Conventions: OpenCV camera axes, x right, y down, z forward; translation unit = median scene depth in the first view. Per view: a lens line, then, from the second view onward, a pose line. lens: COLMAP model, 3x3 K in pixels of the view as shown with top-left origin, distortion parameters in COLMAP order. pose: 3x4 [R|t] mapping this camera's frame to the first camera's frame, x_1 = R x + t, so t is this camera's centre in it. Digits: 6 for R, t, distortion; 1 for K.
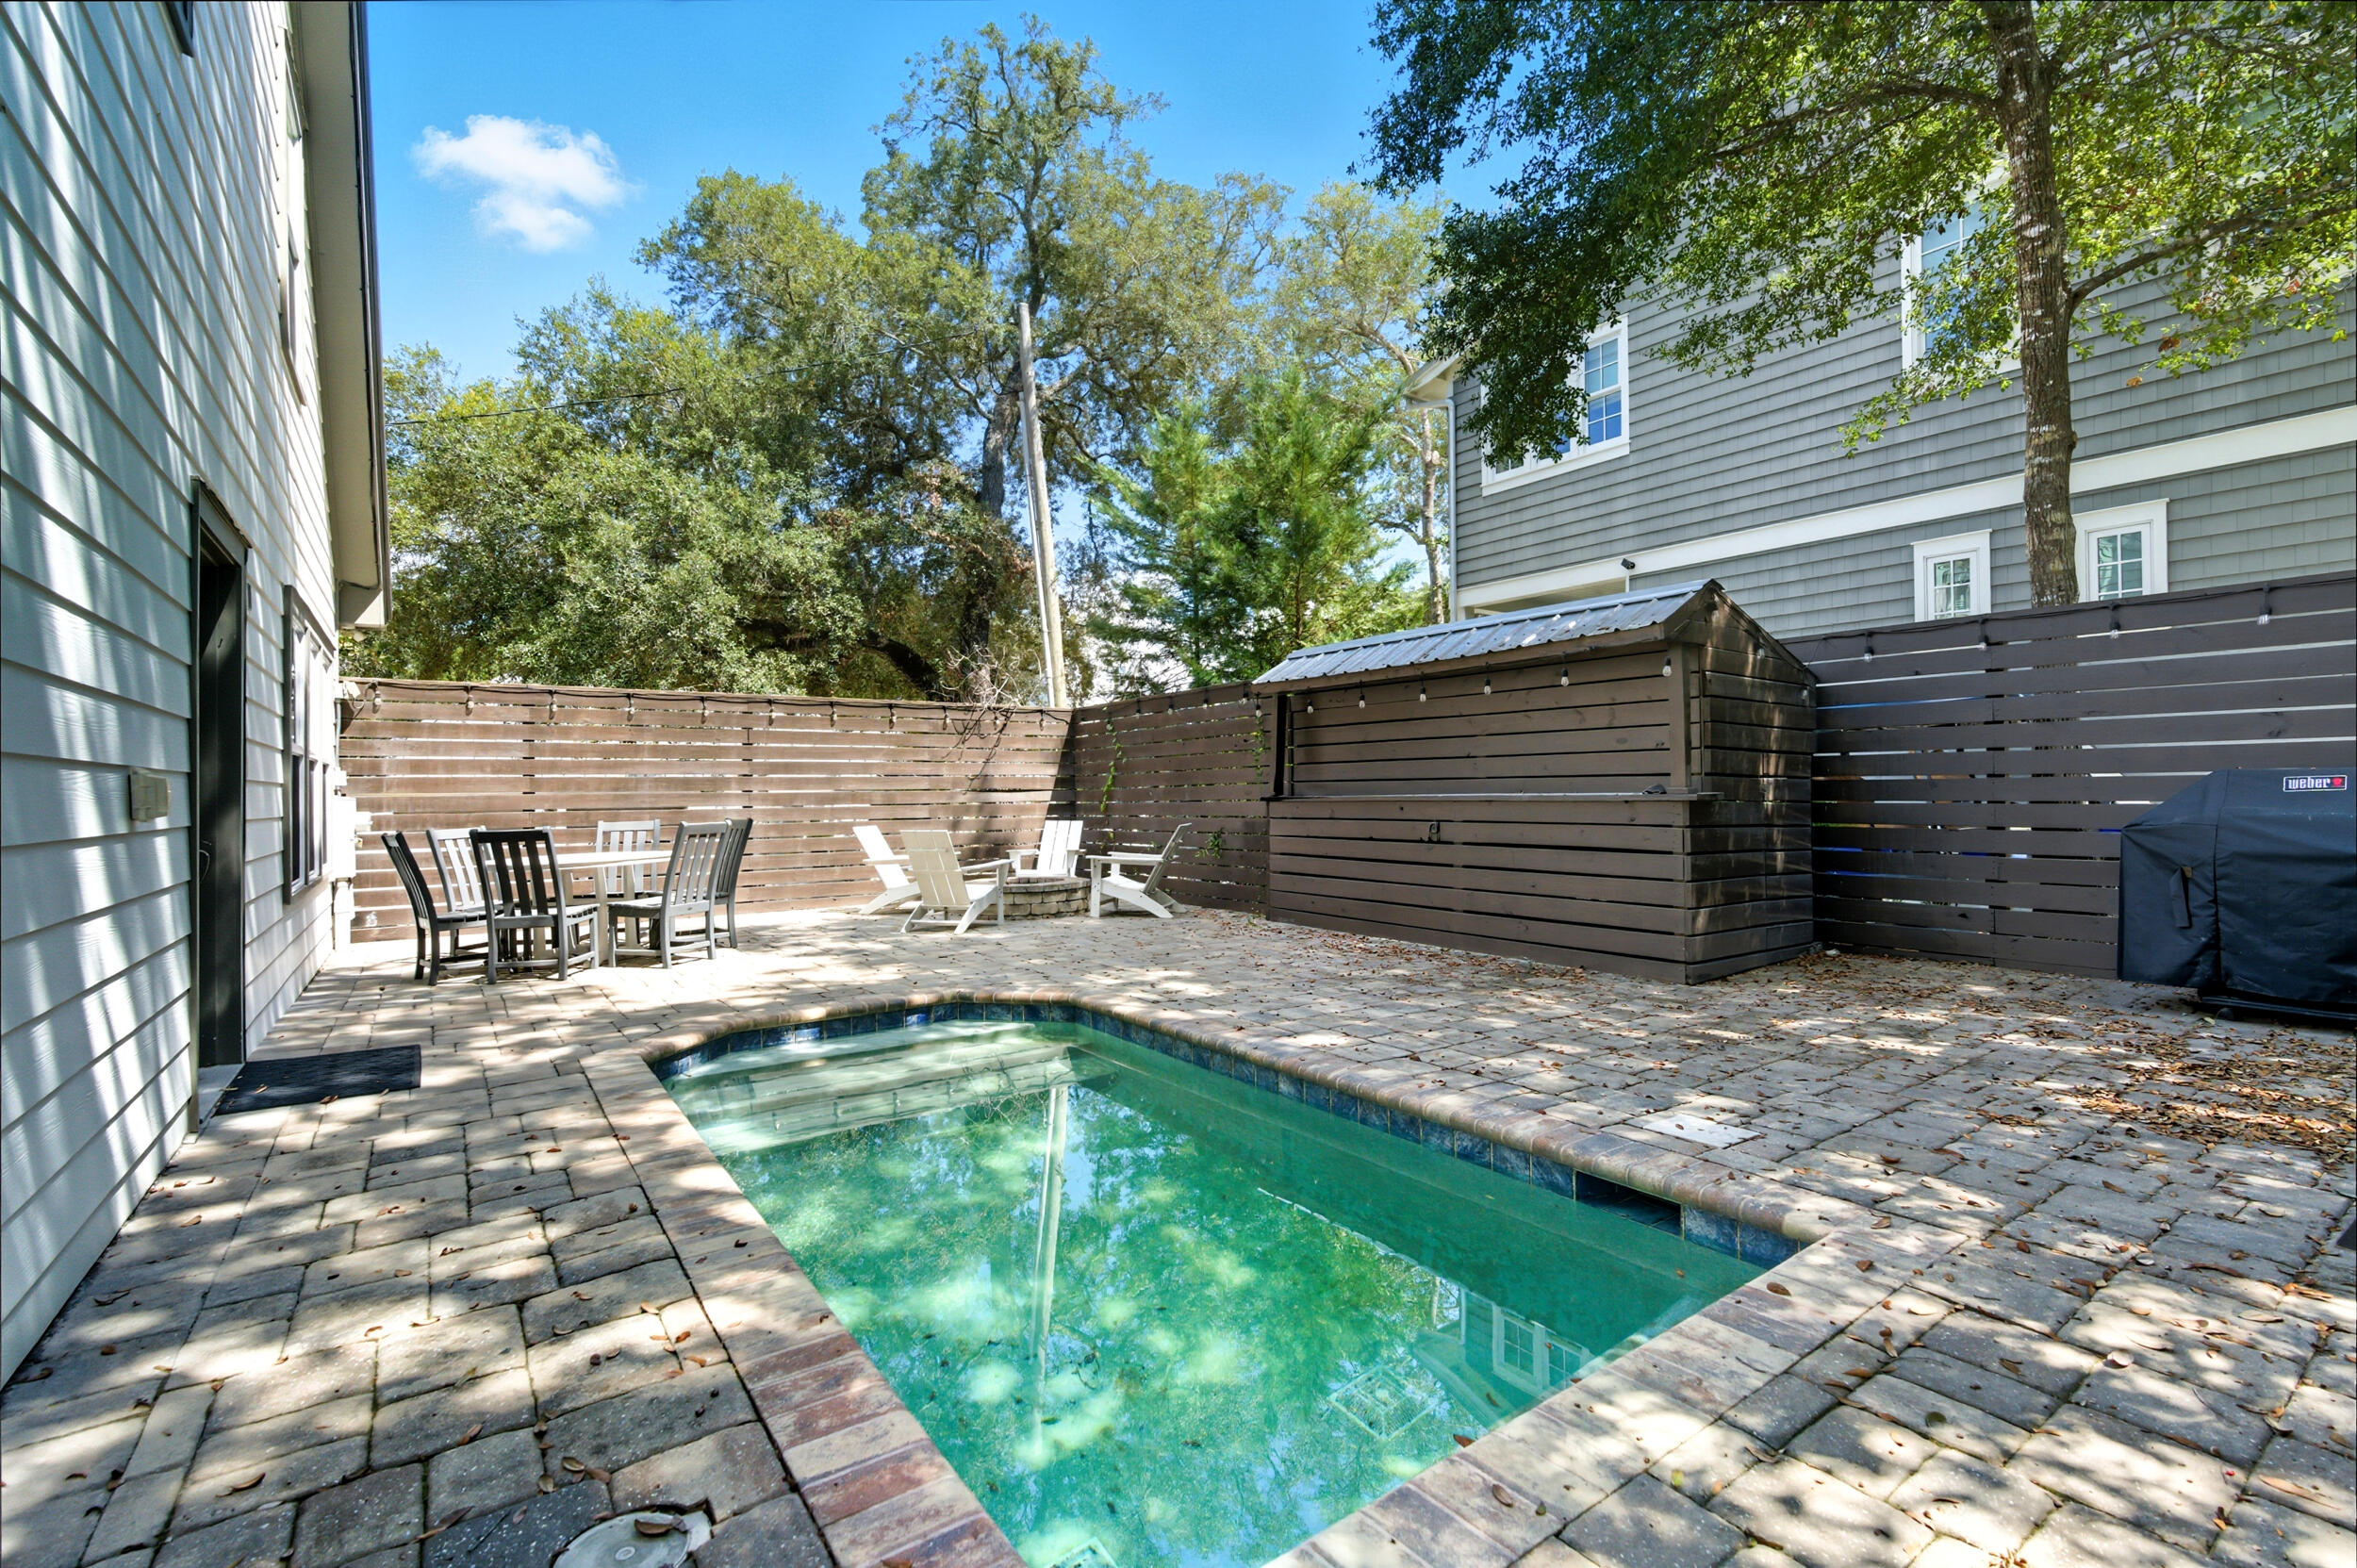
lens RADIAL K [[1041.7, 0, 1178.5], [0, 1041.7, 784.0], [0, 0, 1]] dist [-0.000295, 0.001552]
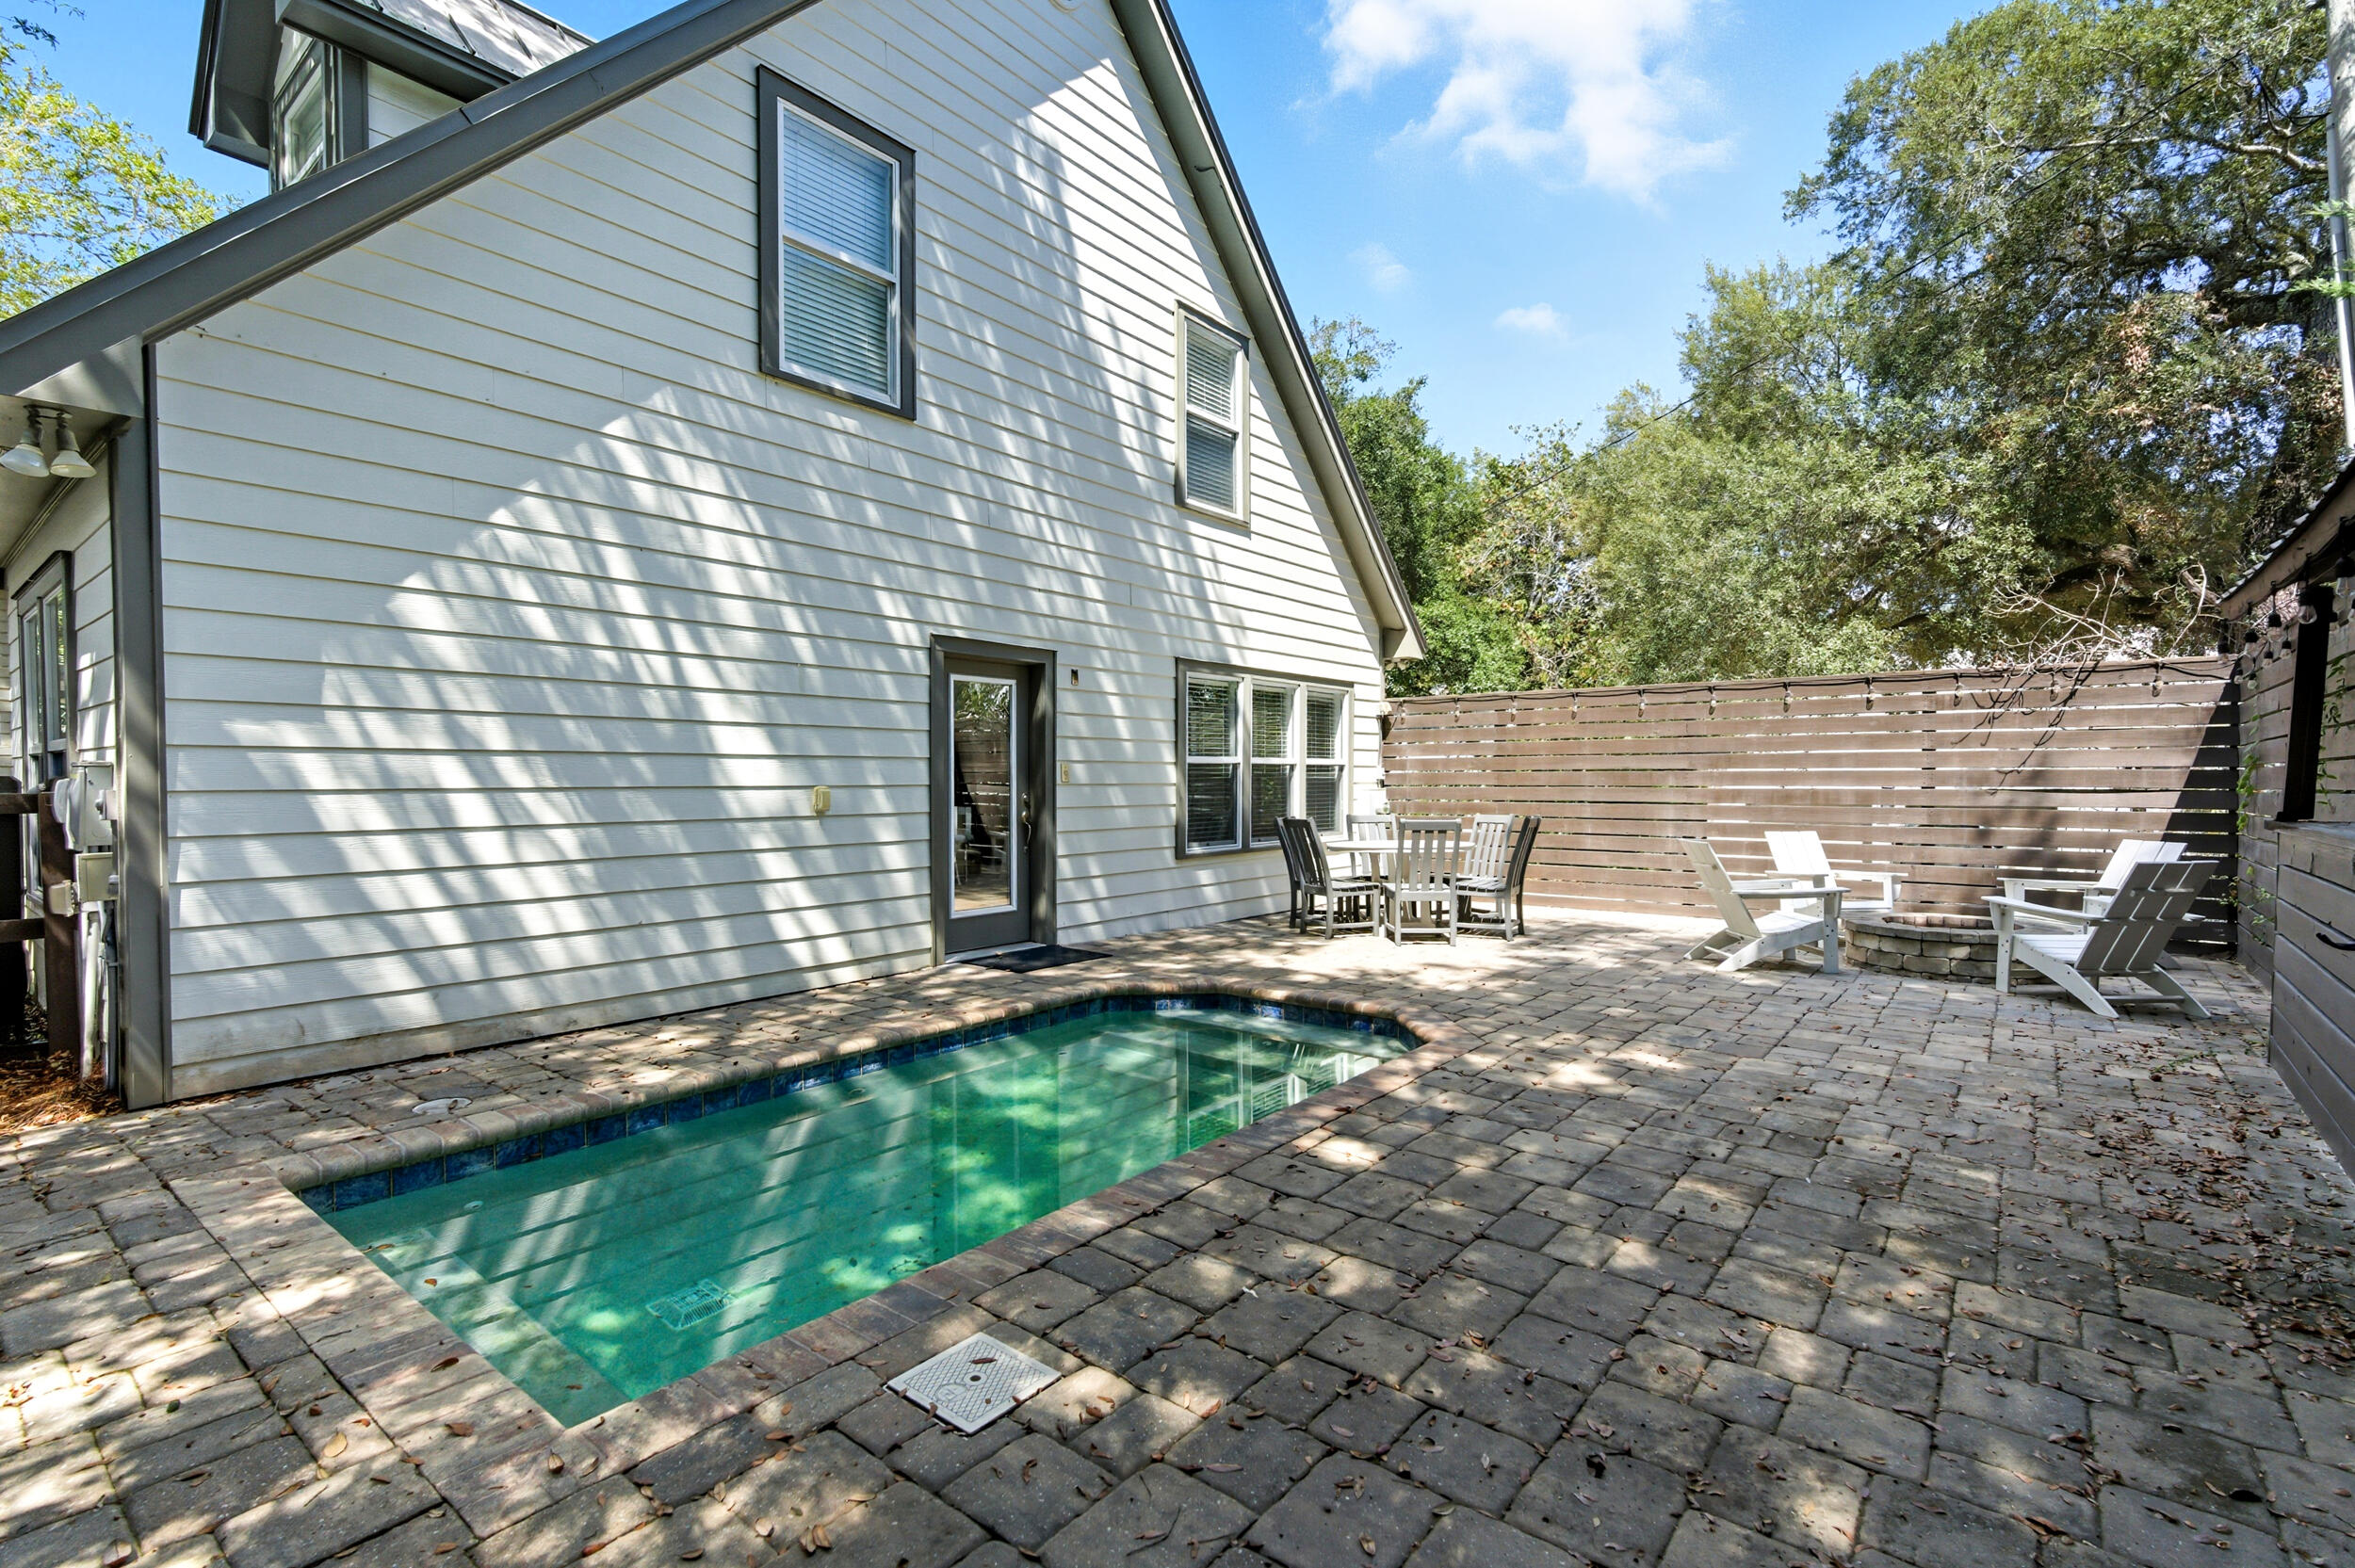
lens RADIAL K [[1063.9, 0, 1207.2], [0, 1063.9, 794.0], [0, 0, 1]] dist [-0.002434, 0.001222]
pose [[0.288032, 0.026266, -0.957261, 0.589965], [0.005385, 0.999564, 0.029047, -0.025127], [0.957606, -0.013521, 0.287764, 0.482028]]
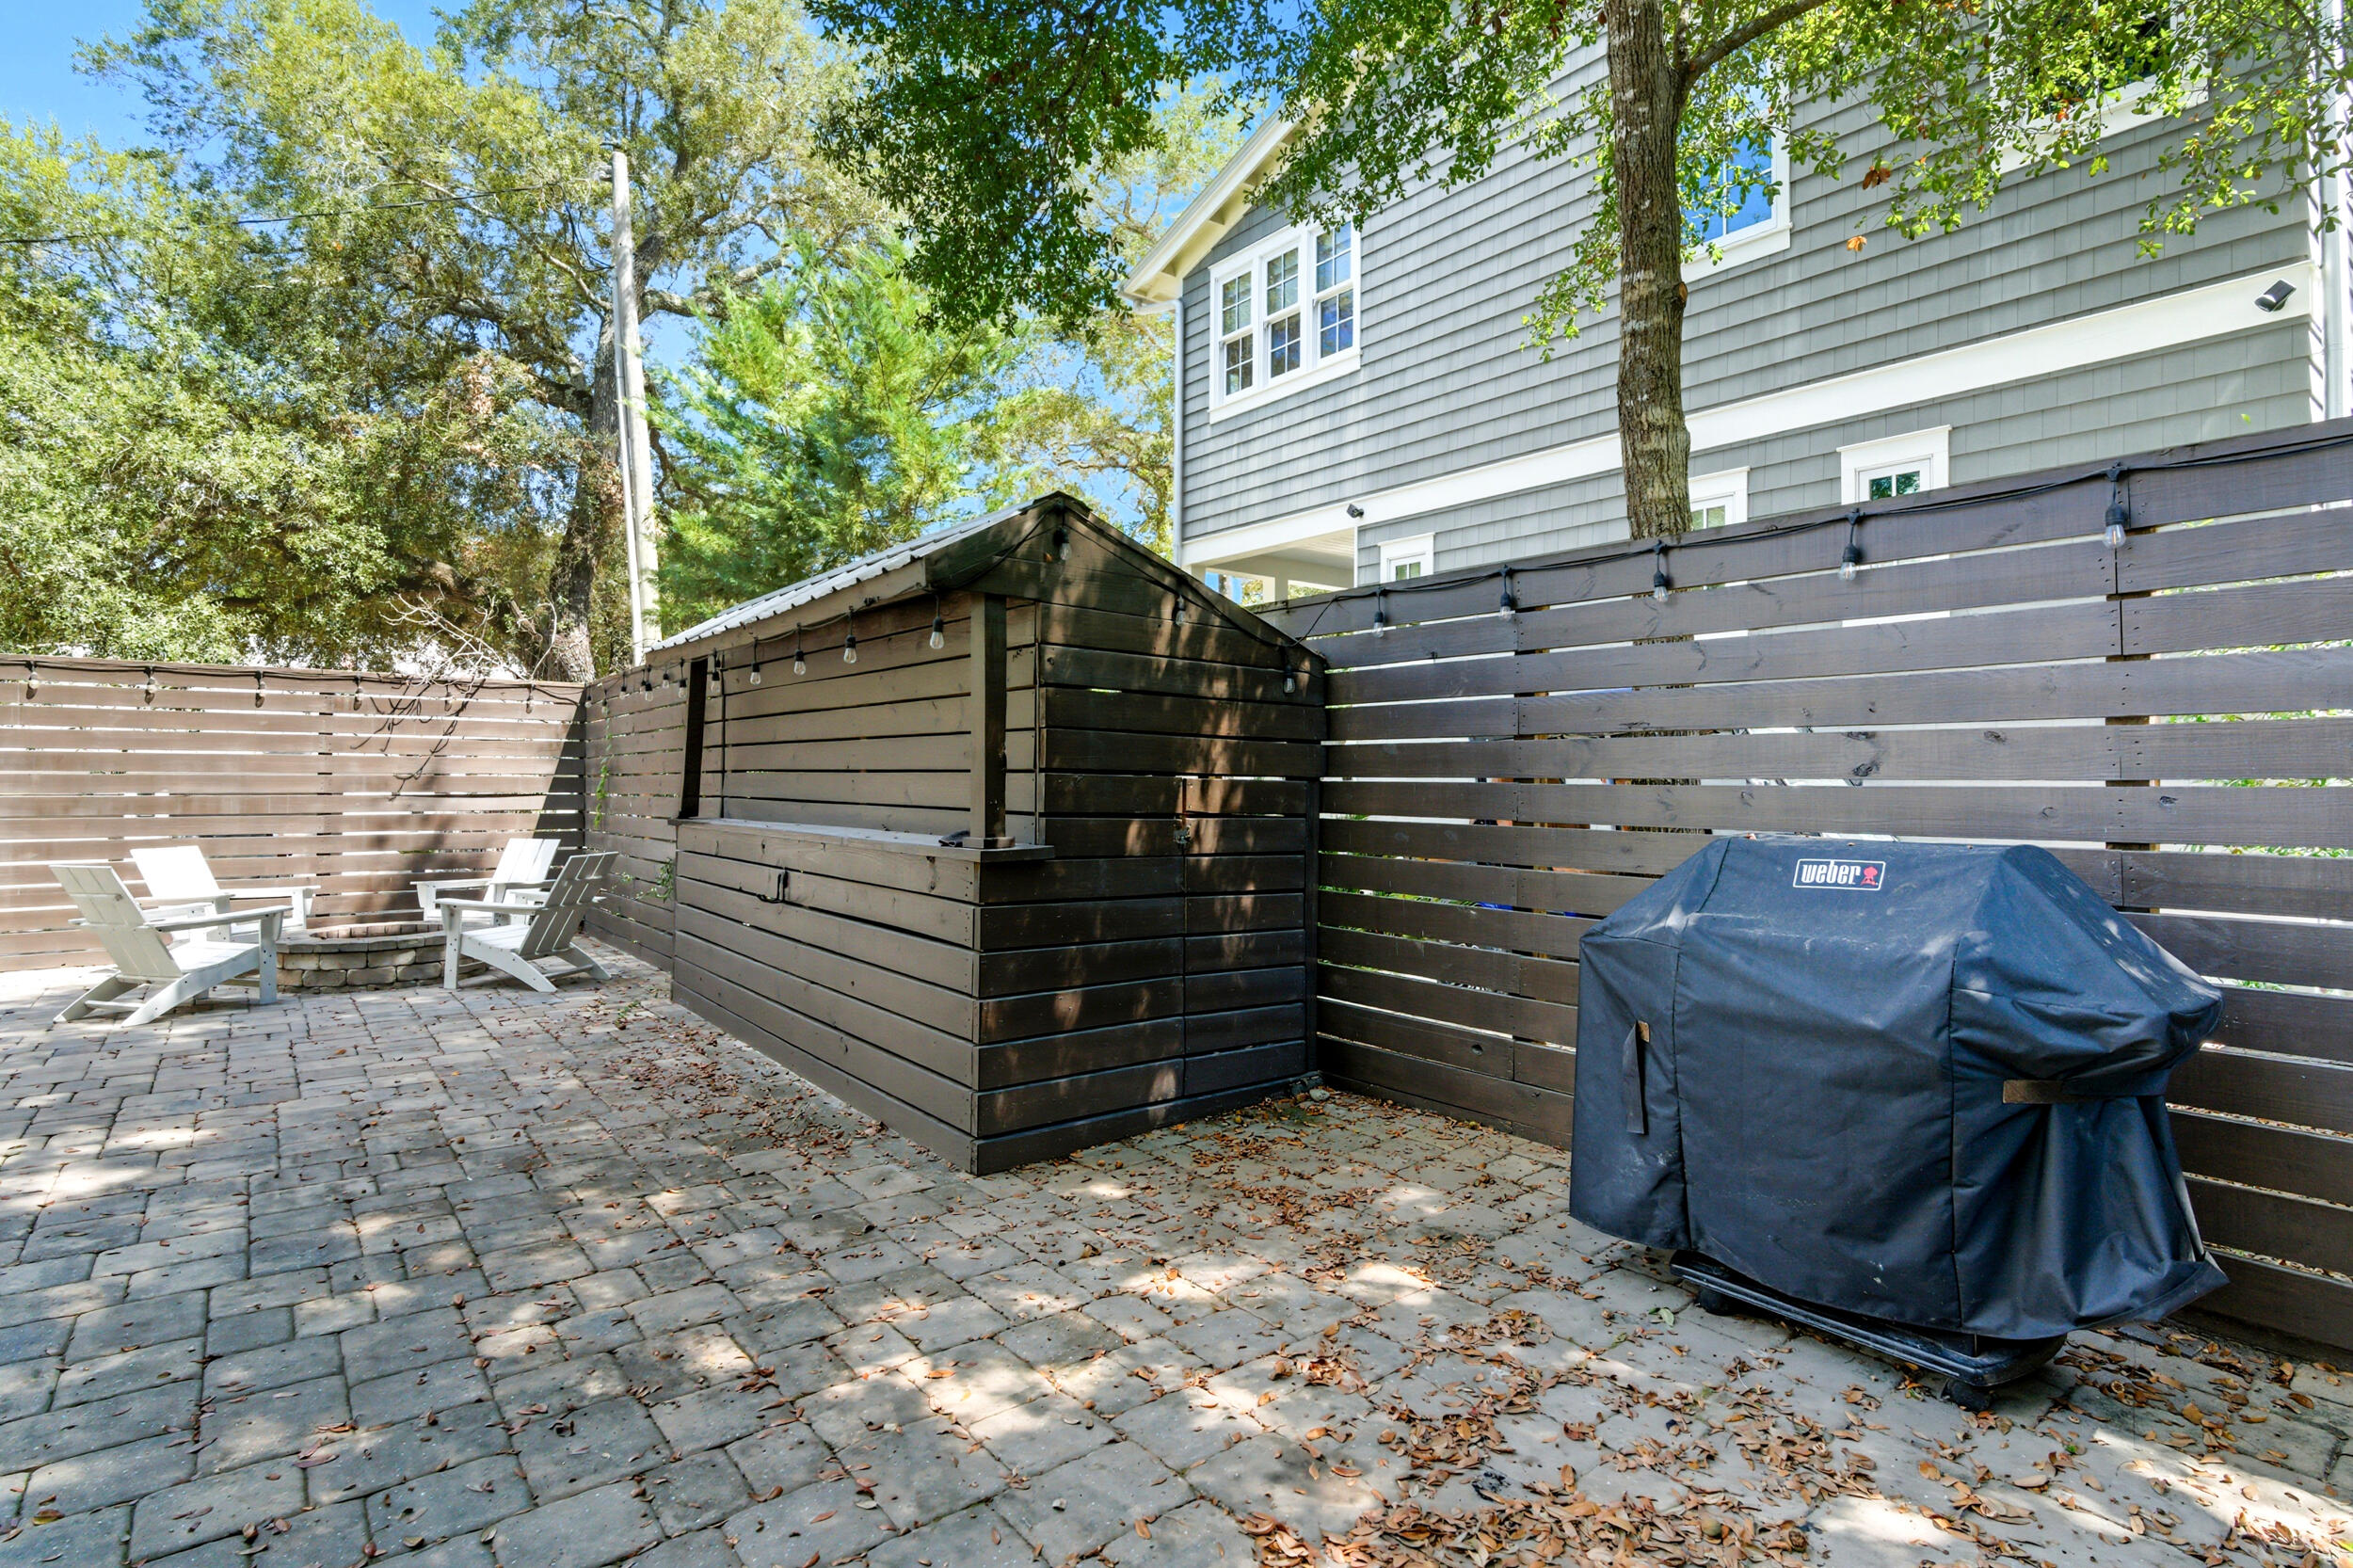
lens RADIAL K [[1159.5, 0, 1170.6], [0, 1159.5, 757.1], [0, 0, 1]] dist [0.002175, 0.000081]
pose [[0.998574, 0.017491, 0.050437, 0.507162], [-0.016887, 0.999781, -0.012362, -0.032719], [-0.050642, 0.011493, 0.998651, 0.304670]]
